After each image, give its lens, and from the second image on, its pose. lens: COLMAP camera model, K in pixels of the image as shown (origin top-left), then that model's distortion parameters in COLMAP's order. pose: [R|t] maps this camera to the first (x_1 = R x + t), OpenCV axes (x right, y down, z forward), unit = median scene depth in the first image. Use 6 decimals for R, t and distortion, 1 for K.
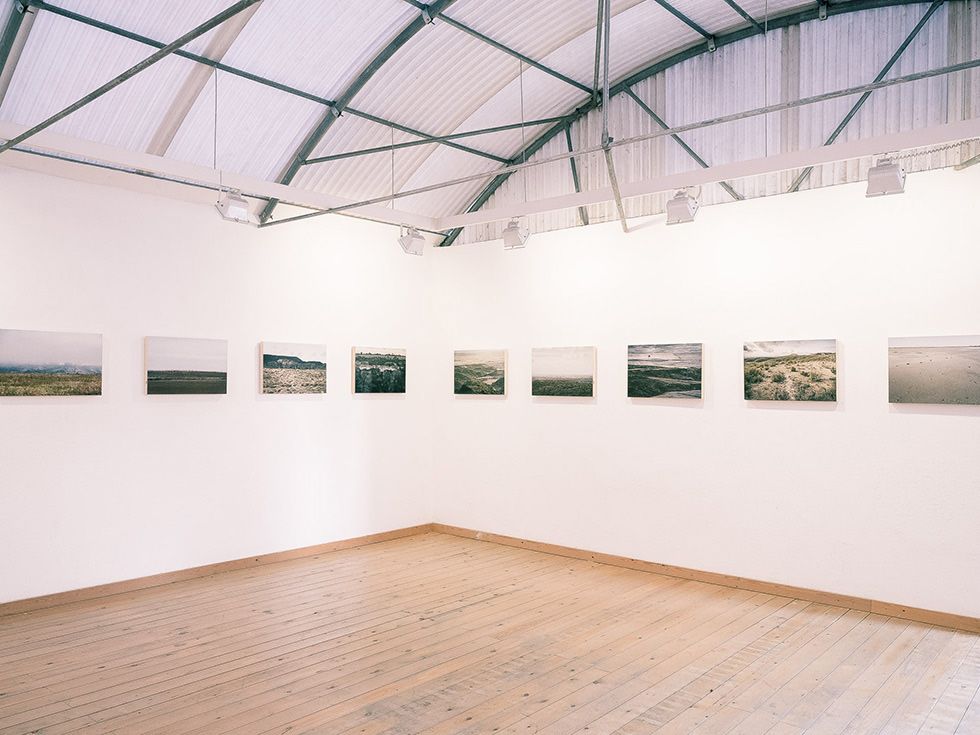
lens RADIAL K [[766.5, 0, 490.0], [0, 766.5, 367.5], [0, 0, 1]] dist [-0.005285, -0.003634]
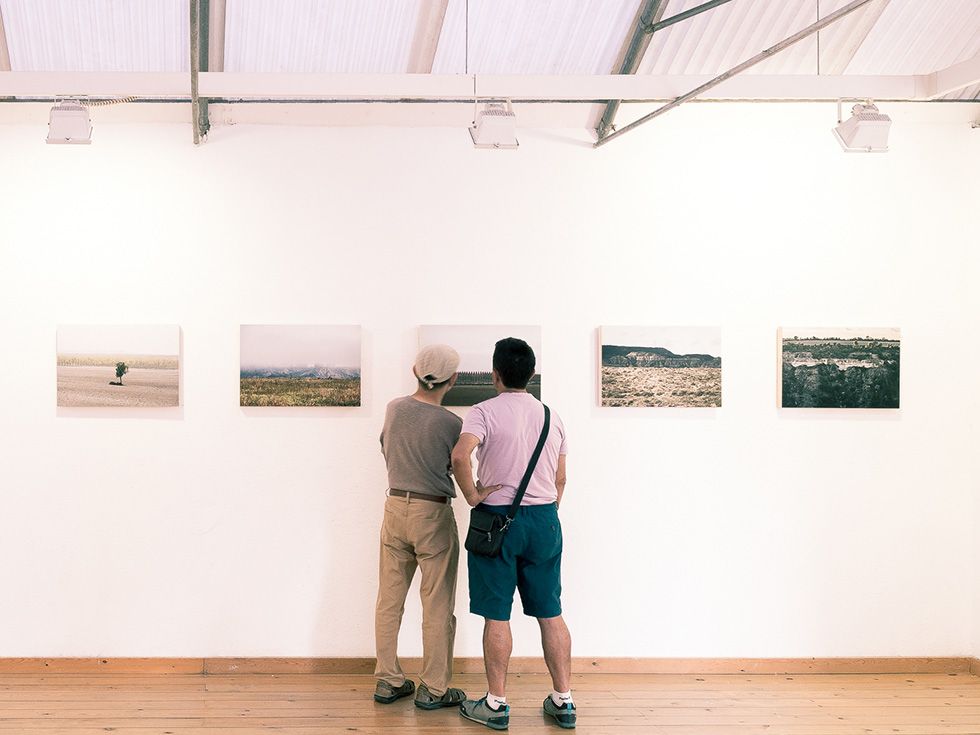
lens RADIAL K [[1138.4, 0, 490.0], [0, 1138.4, 367.5], [0, 0, 1]] dist [-0.170567, 0.813078]
pose [[0.665848, -0.004711, -0.746073, 0.348108], [0.015096, 0.999860, 0.007160, -0.006879], [0.745935, -0.016030, 0.665826, 0.305046]]
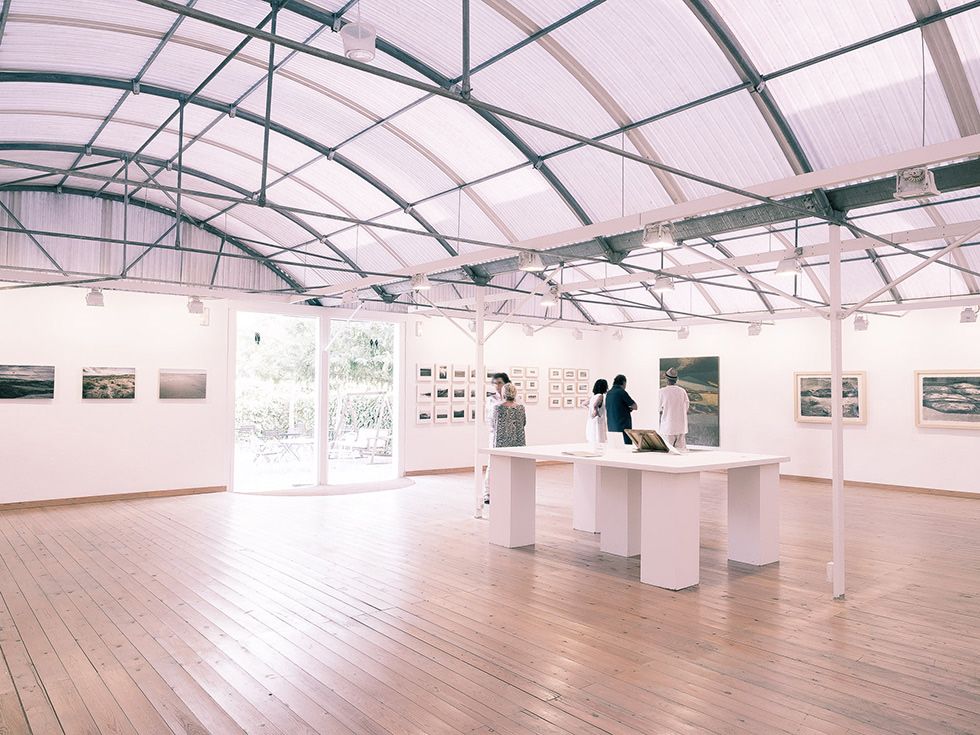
lens RADIAL K [[734.5, 0, 490.0], [0, 734.5, 367.5], [0, 0, 1]] dist [0.026848, -0.000638]
pose [[0.161531, 0.027497, 0.986485, -1.140627], [-0.023318, 0.999439, -0.024040, -0.011024], [-0.986592, -0.019120, 0.162081, -0.217045]]
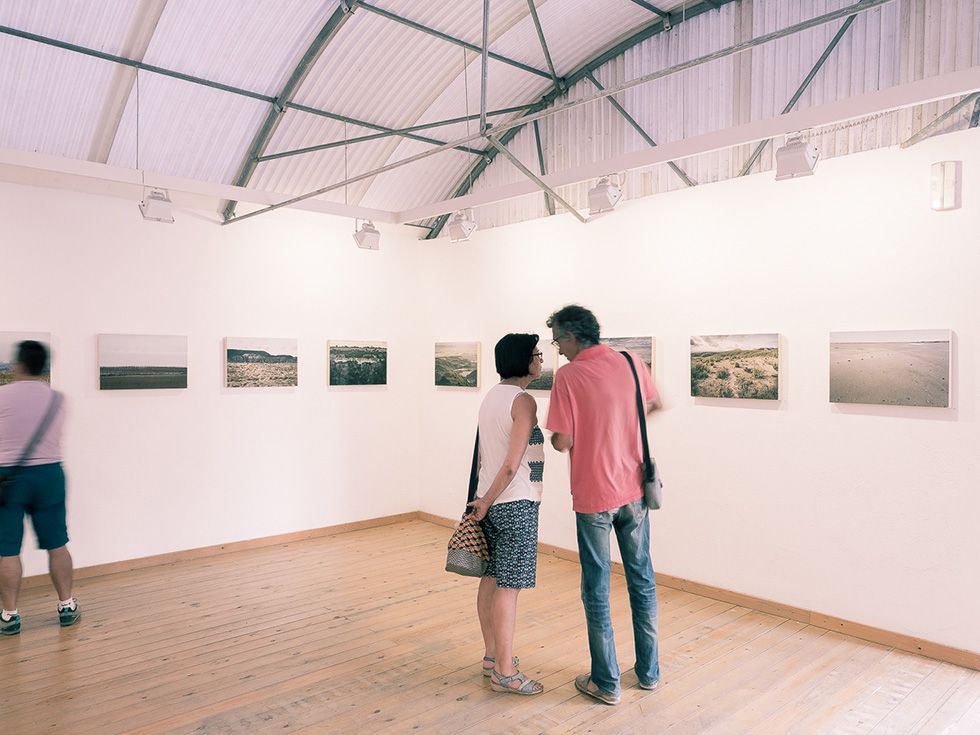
lens RADIAL K [[718.0, 0, 518.2], [0, 718.0, 369.4], [0, 0, 1]] dist [-0.007919, -0.000002]
pose [[0.995495, -0.000733, -0.094811, 0.185058], [0.003463, 0.999584, 0.028633, -0.016409], [0.094751, -0.028833, 0.995083, 0.080165]]
